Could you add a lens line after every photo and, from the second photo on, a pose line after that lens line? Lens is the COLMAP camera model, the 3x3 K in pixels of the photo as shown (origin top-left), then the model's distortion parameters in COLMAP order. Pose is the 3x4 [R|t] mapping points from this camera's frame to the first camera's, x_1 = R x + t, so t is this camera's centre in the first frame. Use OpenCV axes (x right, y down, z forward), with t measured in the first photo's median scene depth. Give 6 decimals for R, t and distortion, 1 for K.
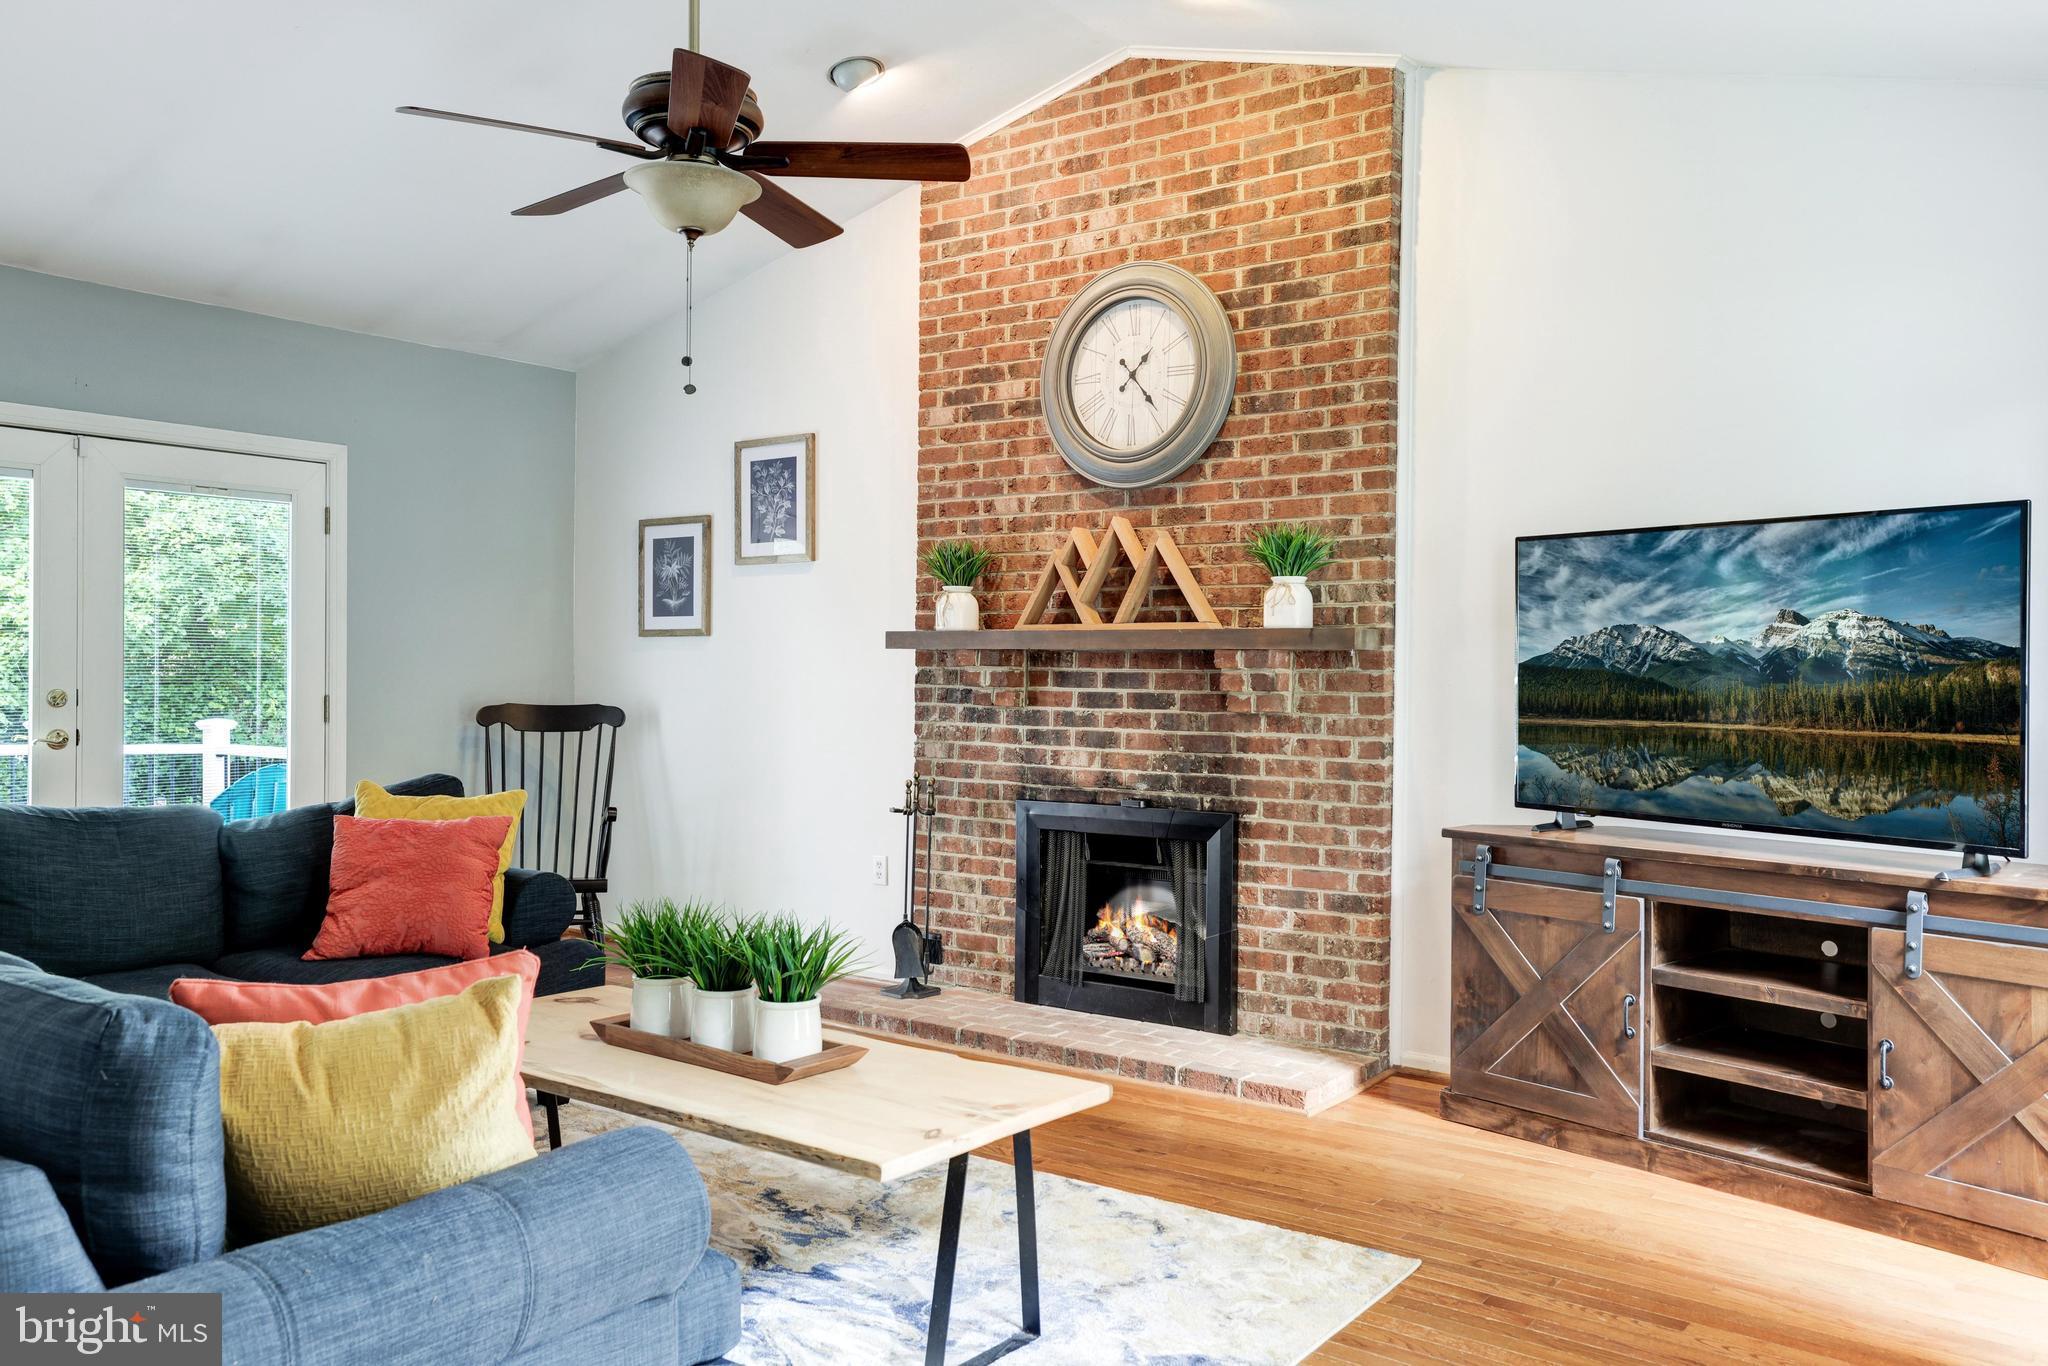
lens RADIAL K [[1570.2, 0, 1023.5], [0, 1570.2, 669.7], [0, 0, 1]] dist [0.008100, 0.003970]
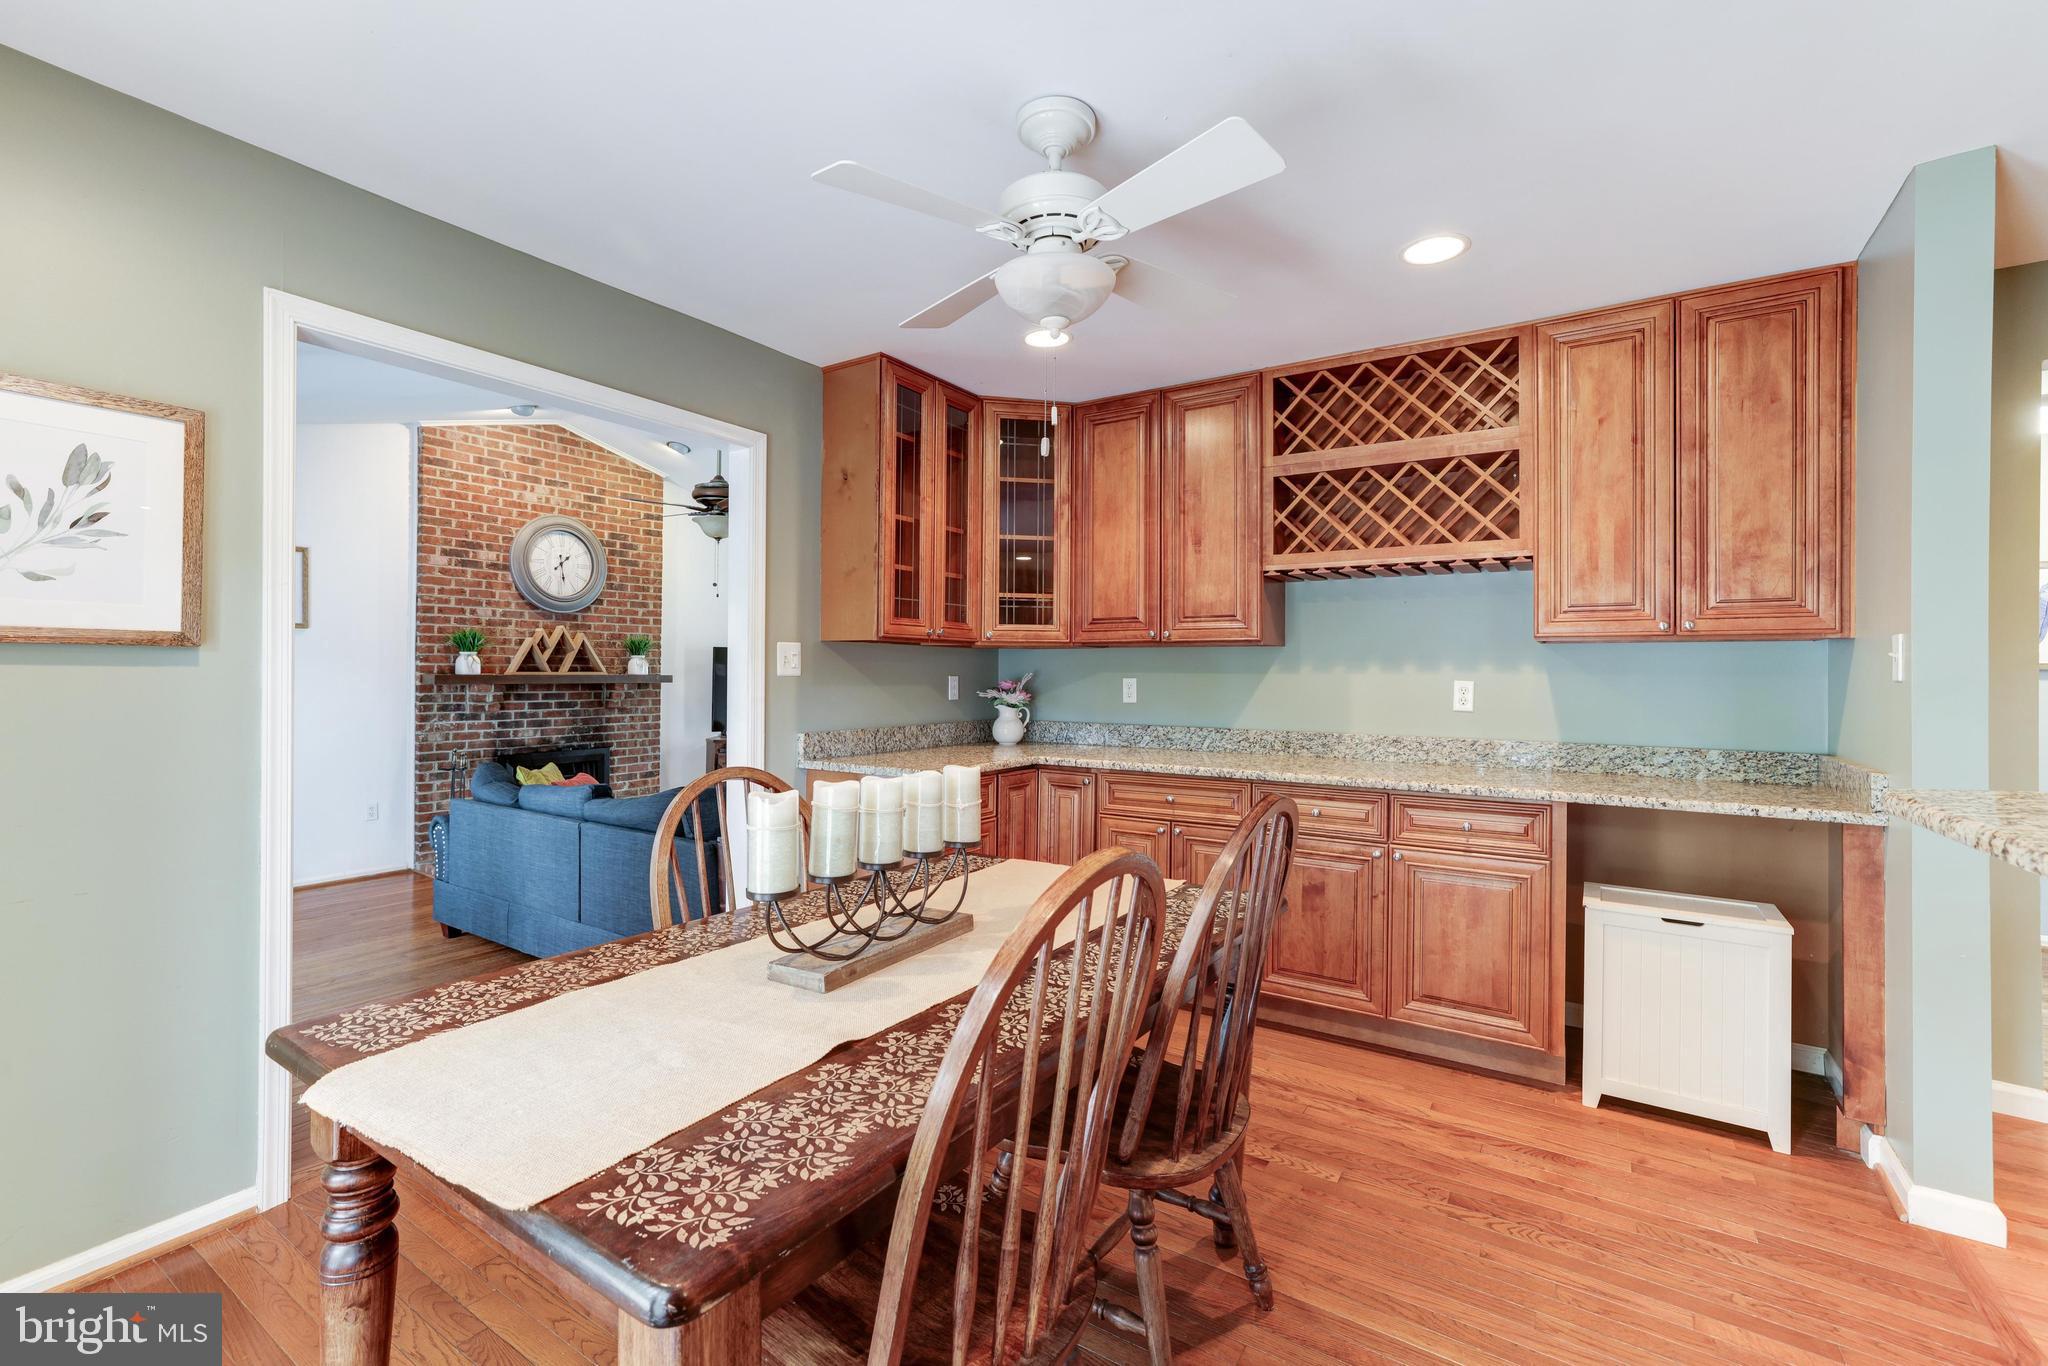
lens RADIAL K [[881.9, 0, 1020.3], [0, 881.9, 676.1], [0, 0, 1]] dist [-0.024167, 0.000429]
pose [[-0.042196, -0.012771, 0.999028, -1.267439], [-0.003373, 0.999914, 0.012640, -0.042122], [-0.999104, -0.002837, -0.042235, 0.387266]]
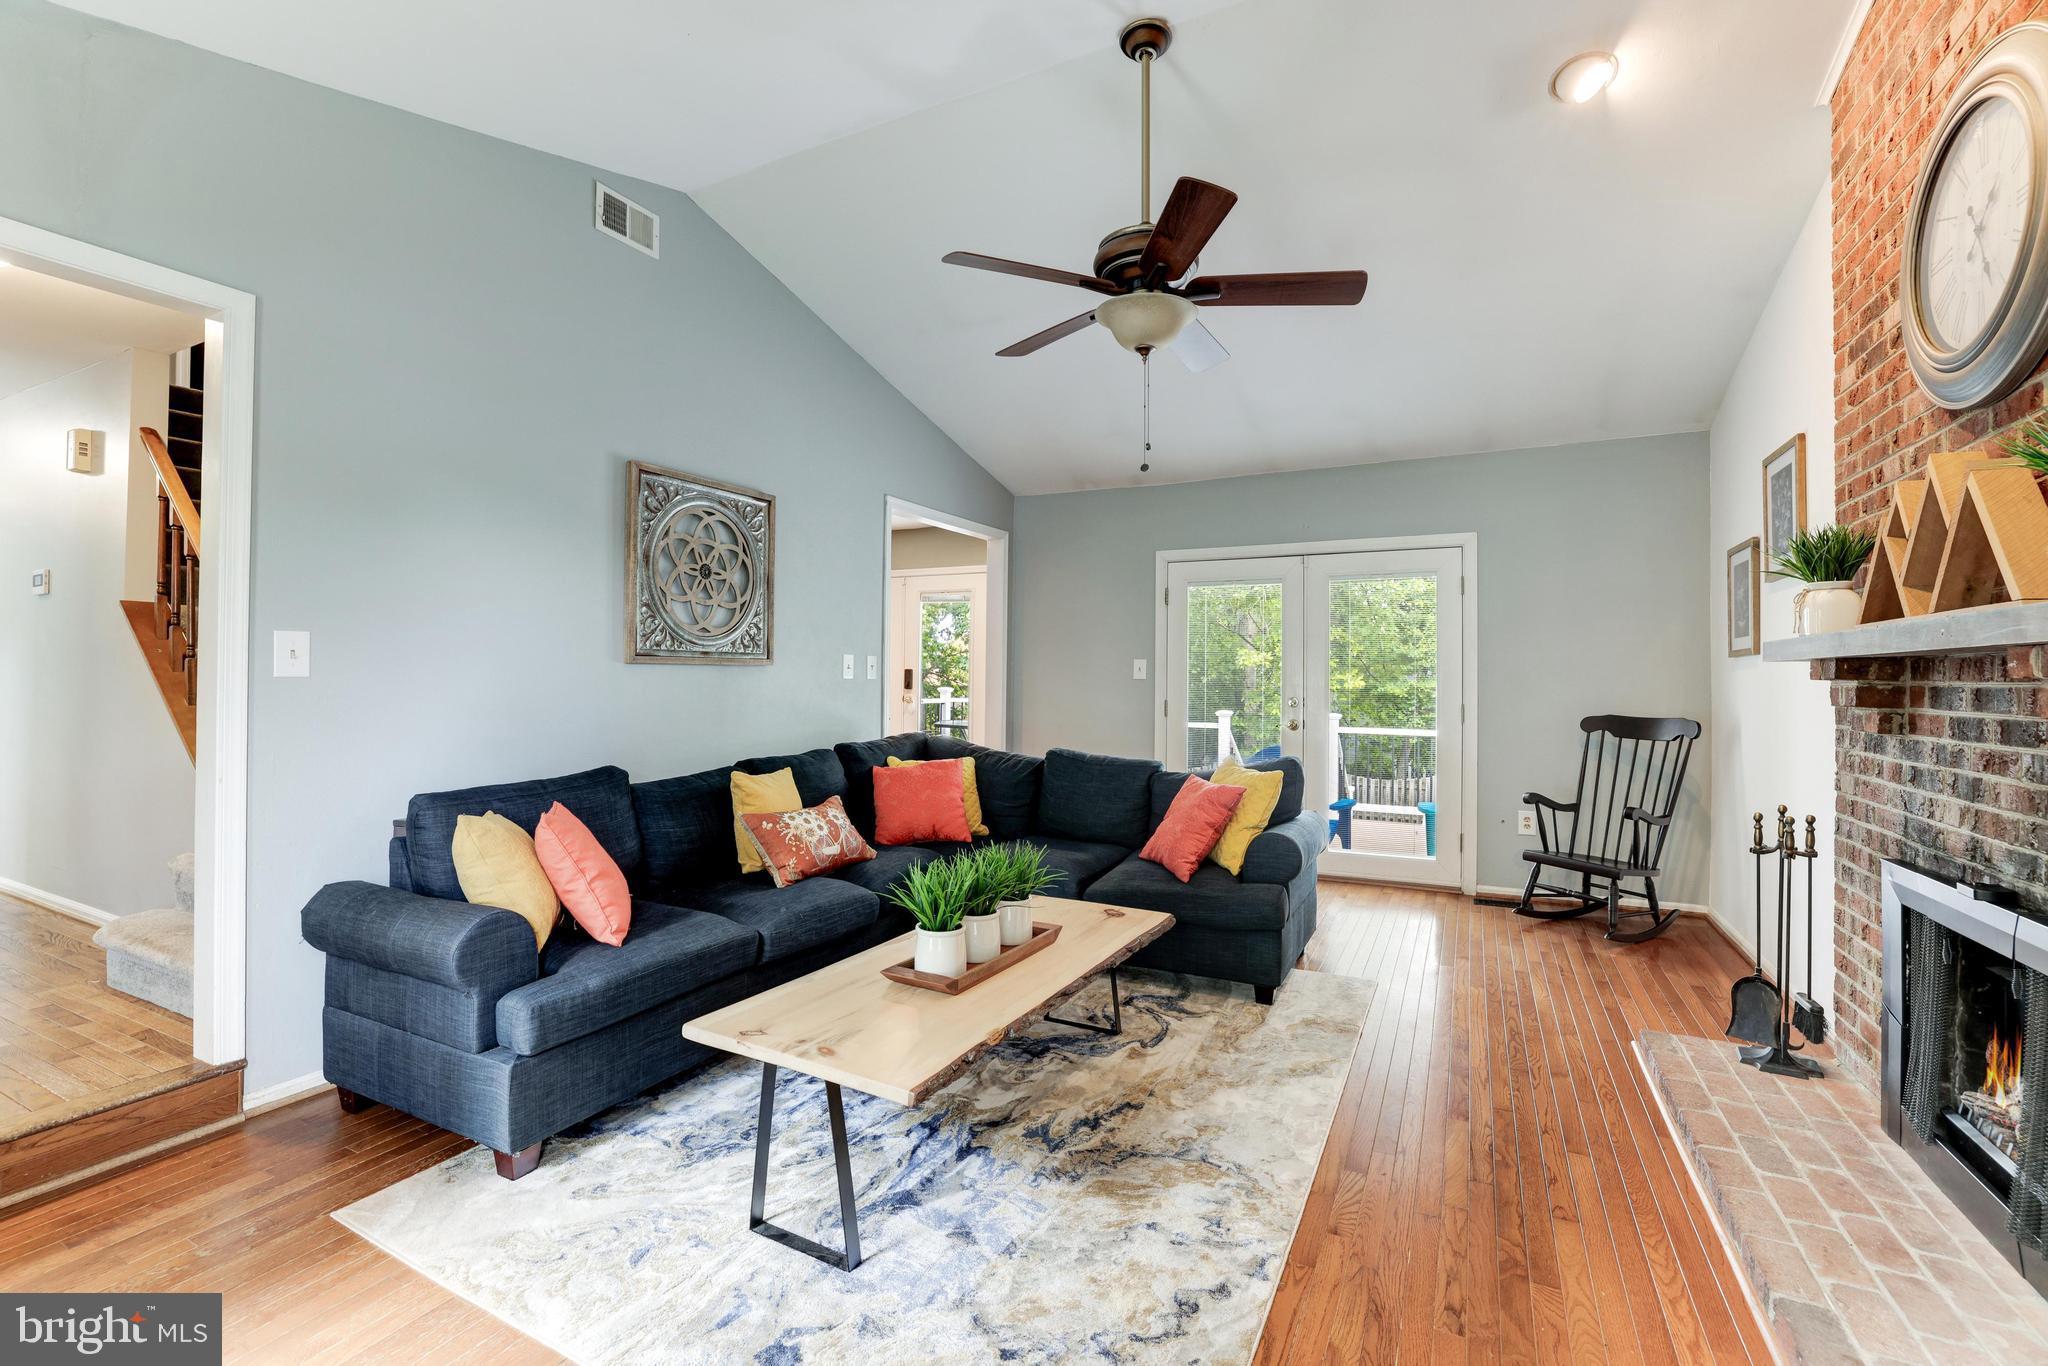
lens RADIAL K [[881.9, 0, 1020.3], [0, 881.9, 676.1], [0, 0, 1]] dist [-0.024167, 0.000429]
pose [[0.159023, -0.013229, -0.987186, 0.358115], [-0.006106, 0.999878, -0.014382, 0.004616], [0.987256, 0.008315, 0.158923, 0.564924]]
